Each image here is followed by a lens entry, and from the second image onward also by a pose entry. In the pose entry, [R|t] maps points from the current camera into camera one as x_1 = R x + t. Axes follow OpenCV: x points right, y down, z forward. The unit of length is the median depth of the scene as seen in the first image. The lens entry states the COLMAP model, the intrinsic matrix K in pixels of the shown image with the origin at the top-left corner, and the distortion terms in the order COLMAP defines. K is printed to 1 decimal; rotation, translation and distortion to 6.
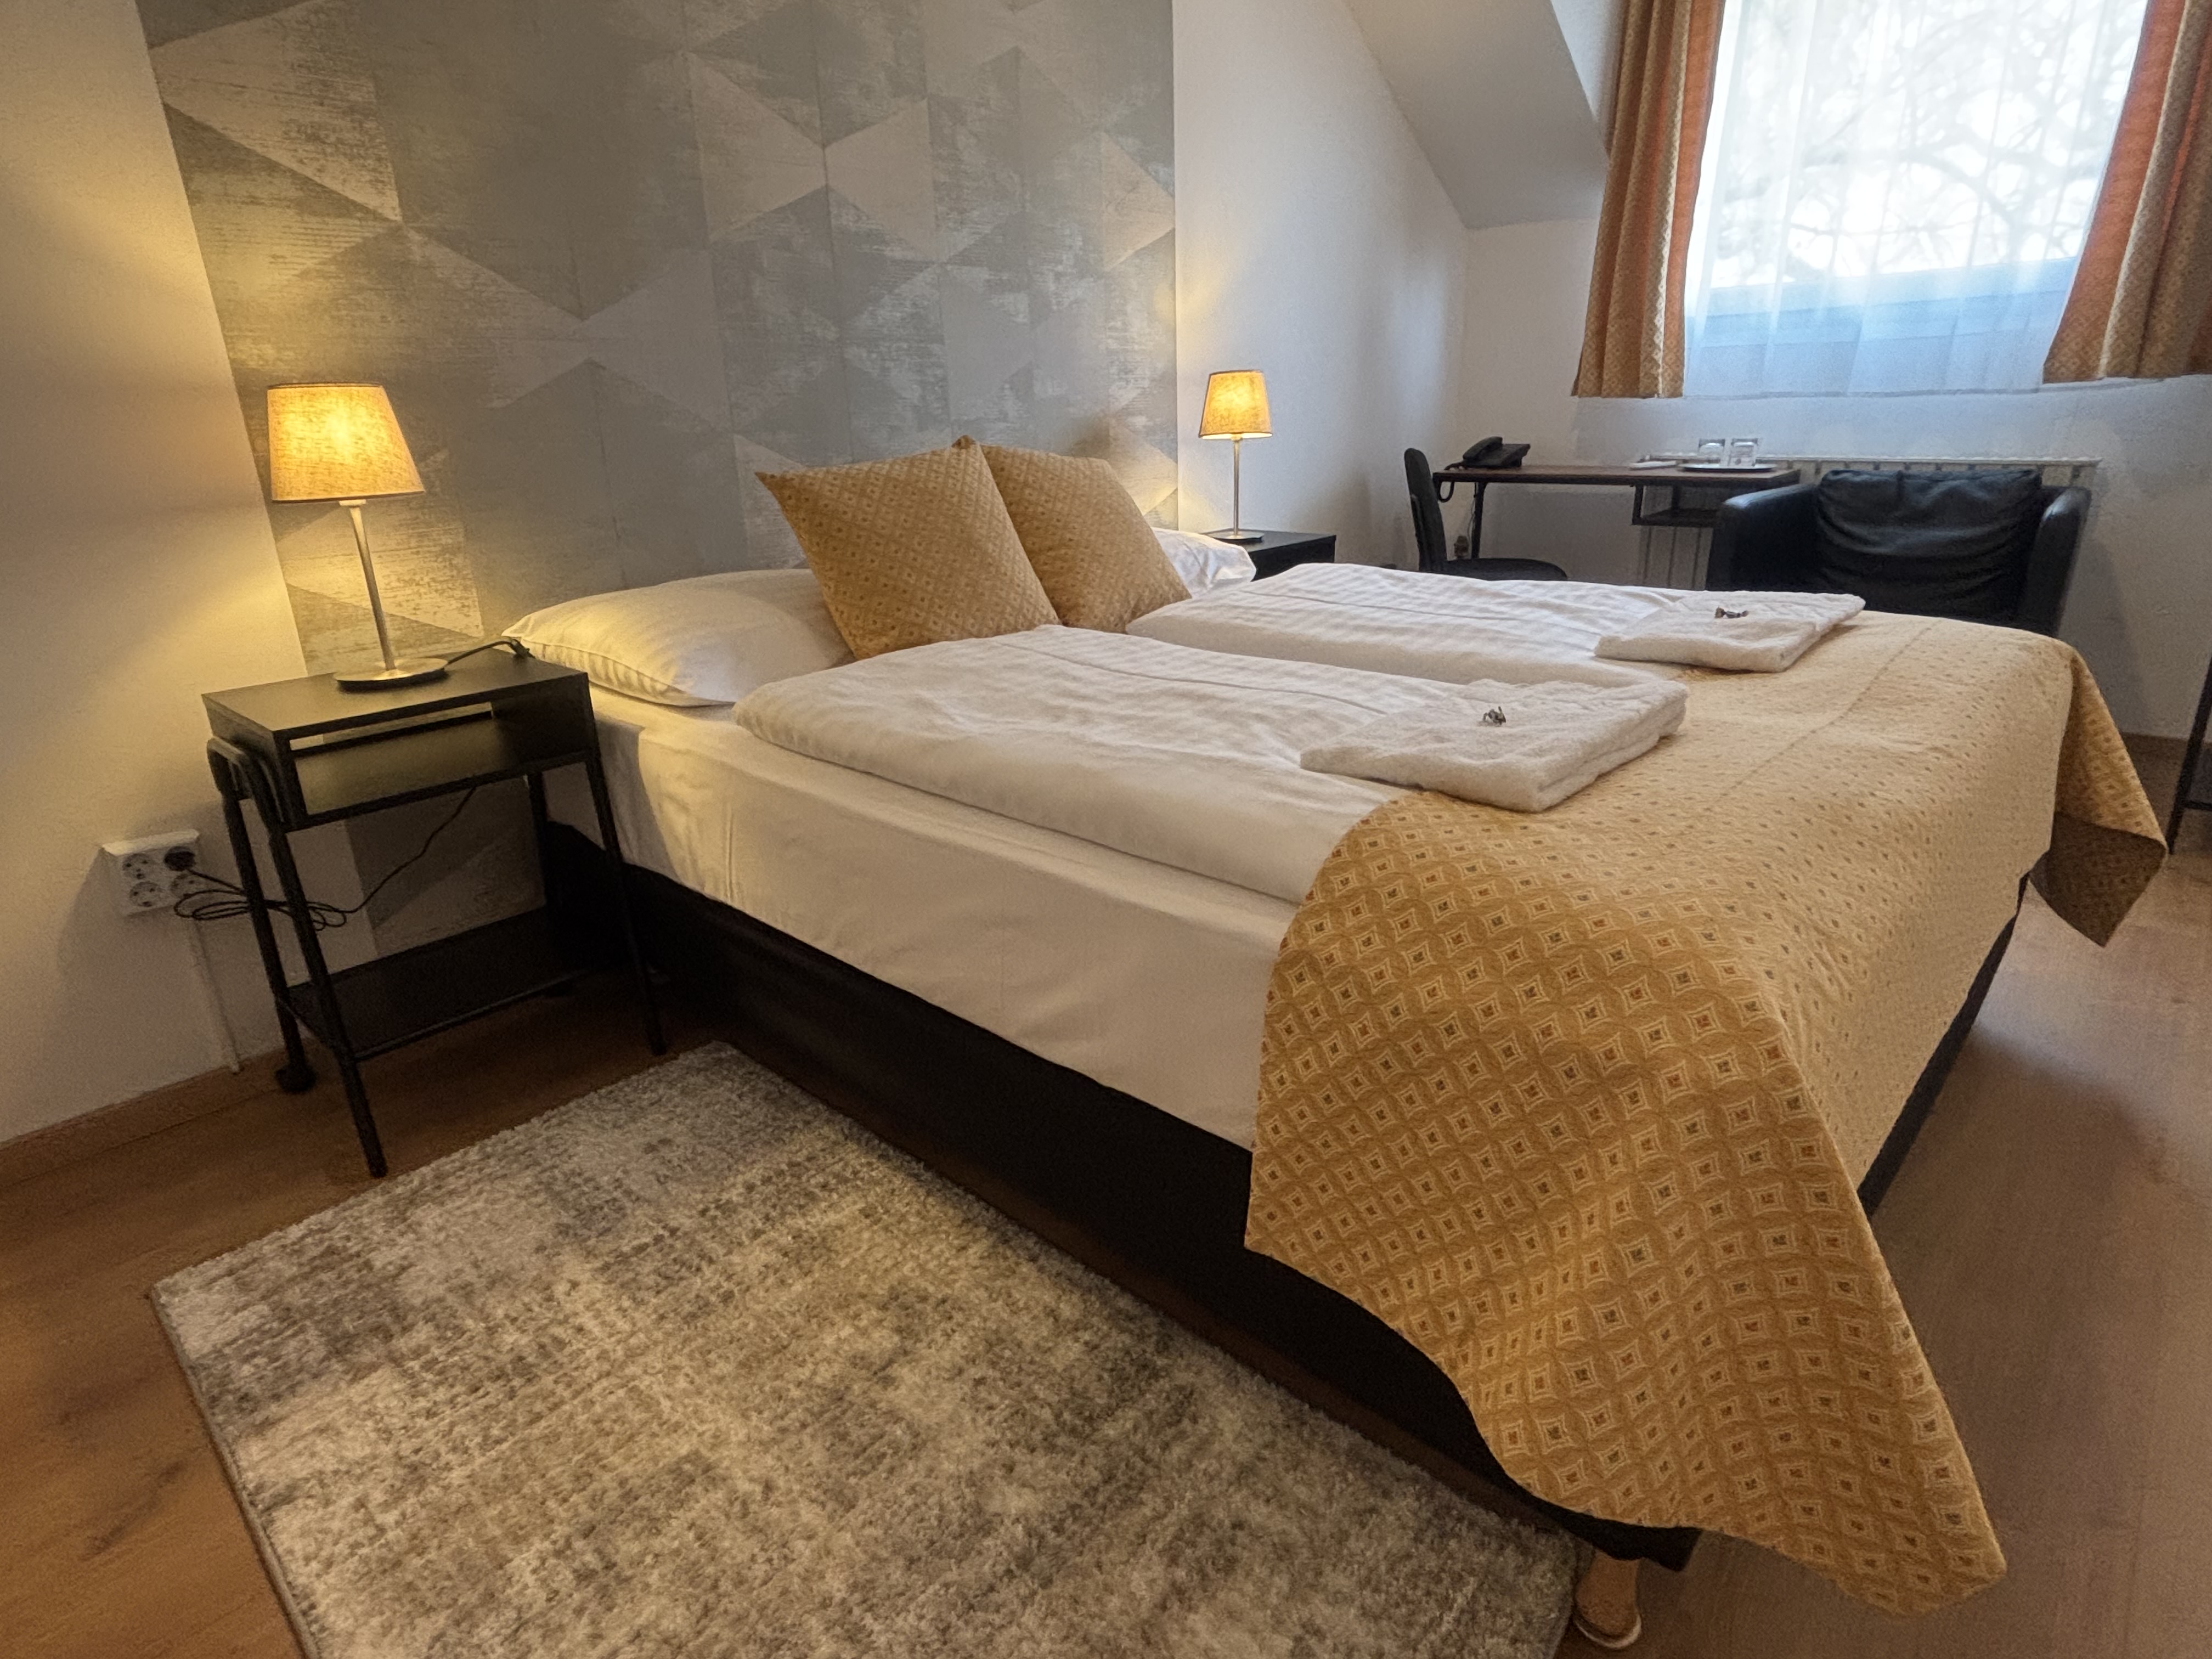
lens RADIAL K [[1189.5, 0, 1106.0], [0, 1189.5, 829.5], [0, 0, 1]] dist [-0.025537, 0.023645]
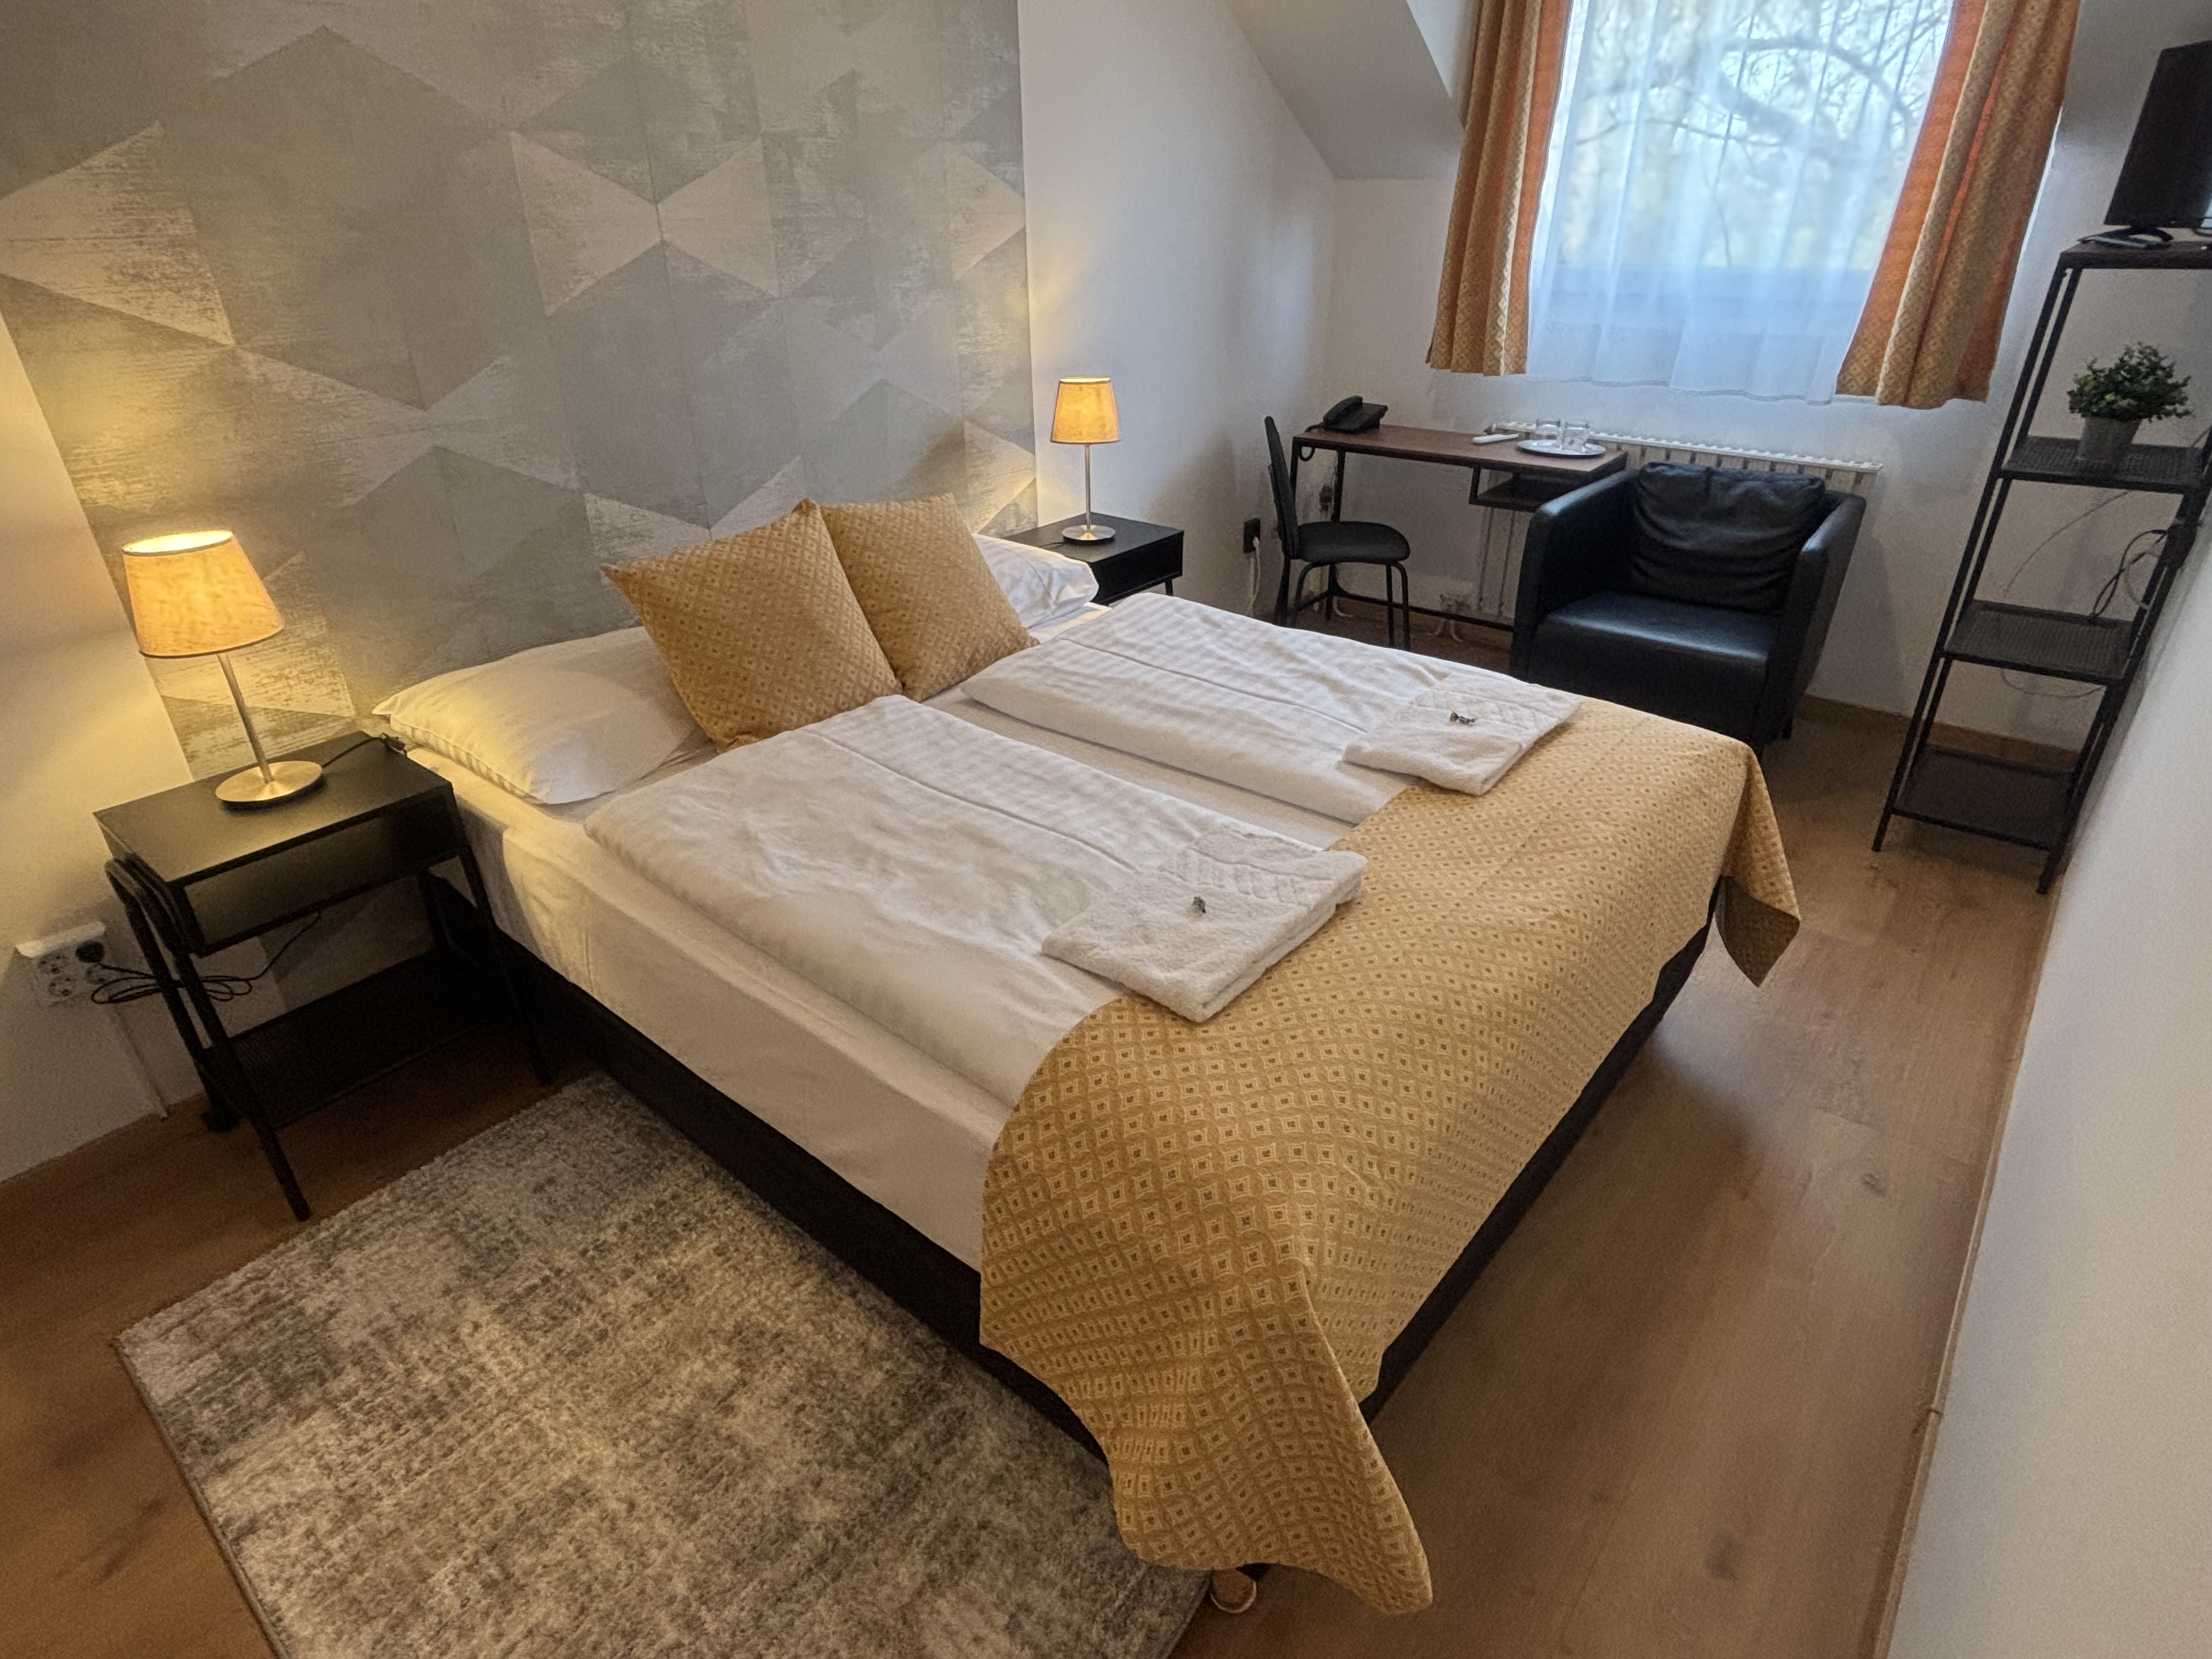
lens RADIAL K [[1189.5, 0, 1106.0], [0, 1189.5, 829.5], [0, 0, 1]] dist [-0.025537, 0.023645]
pose [[0.998383, -0.008174, 0.056260, 0.147341], [-0.000208, 0.989077, 0.147399, -0.323941], [-0.056851, -0.147172, 0.987476, -0.185252]]
